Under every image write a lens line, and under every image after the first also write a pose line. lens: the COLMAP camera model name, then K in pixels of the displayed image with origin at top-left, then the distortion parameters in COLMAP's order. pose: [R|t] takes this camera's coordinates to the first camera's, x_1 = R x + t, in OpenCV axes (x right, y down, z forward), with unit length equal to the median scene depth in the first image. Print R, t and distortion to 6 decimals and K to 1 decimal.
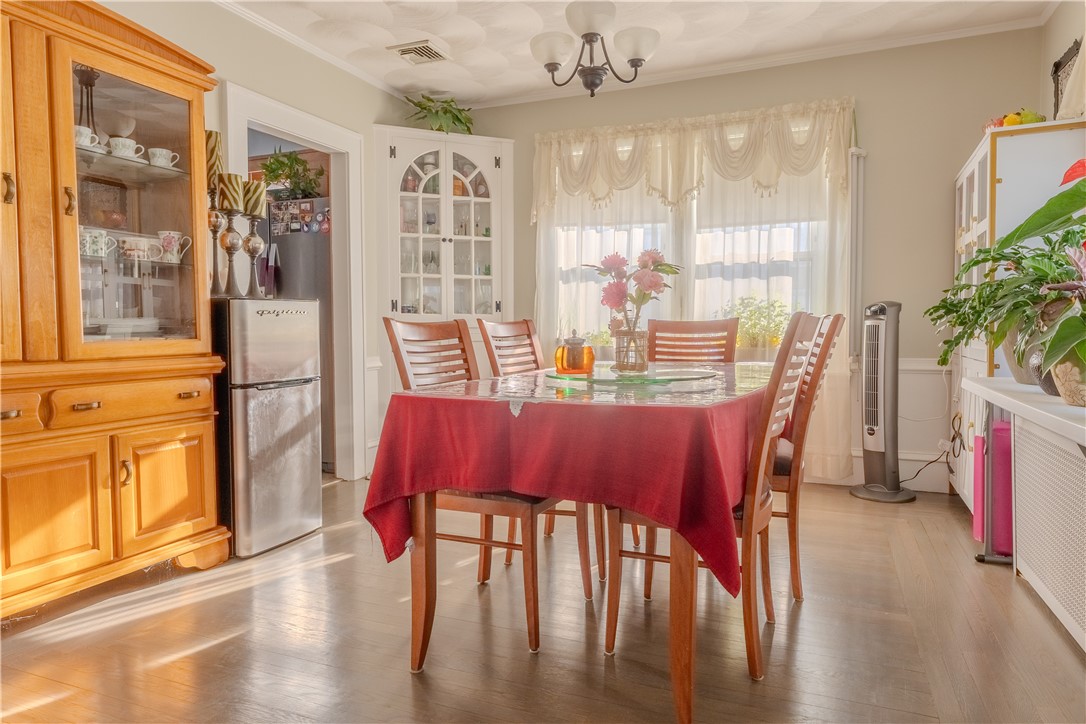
lens RADIAL K [[680.5, 0, 543.9], [0, 680.5, 359.0], [0, 0, 1]] dist [-0.003507, -0.000978]
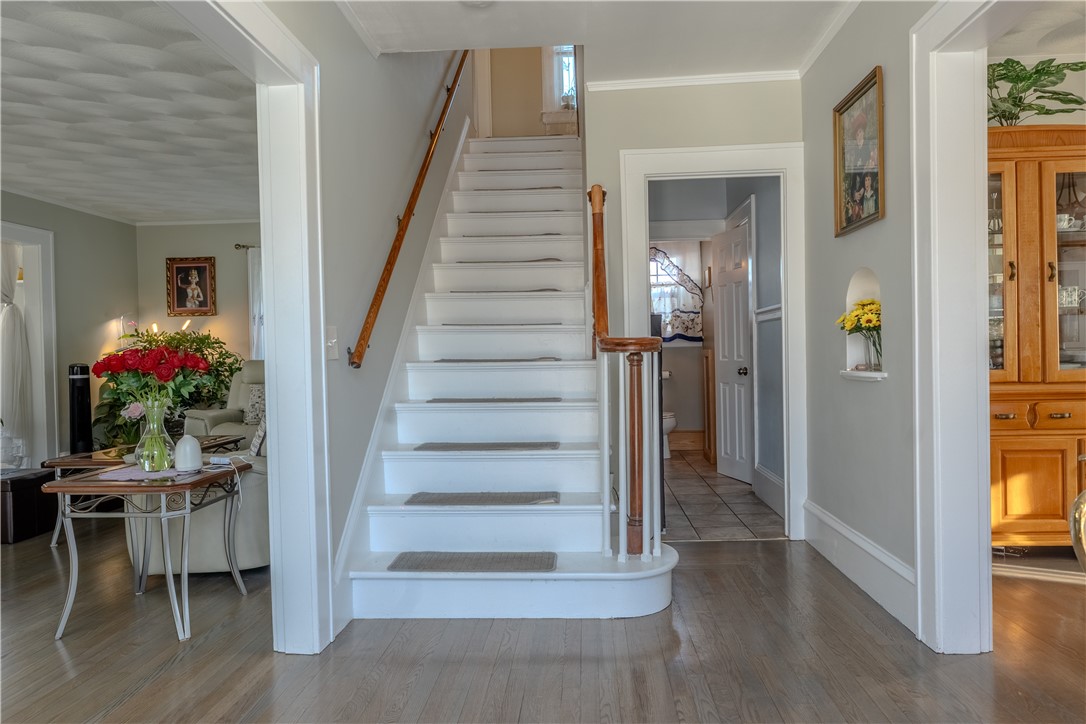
lens RADIAL K [[669.8, 0, 545.4], [0, 669.8, 360.0], [0, 0, 1]] dist [-0.002384, -0.000446]
pose [[0.326924, 0.010593, -0.944991, 0.290705], [-0.024342, 0.999700, 0.002785, -0.023661], [0.944737, 0.022092, 0.327084, -0.472309]]
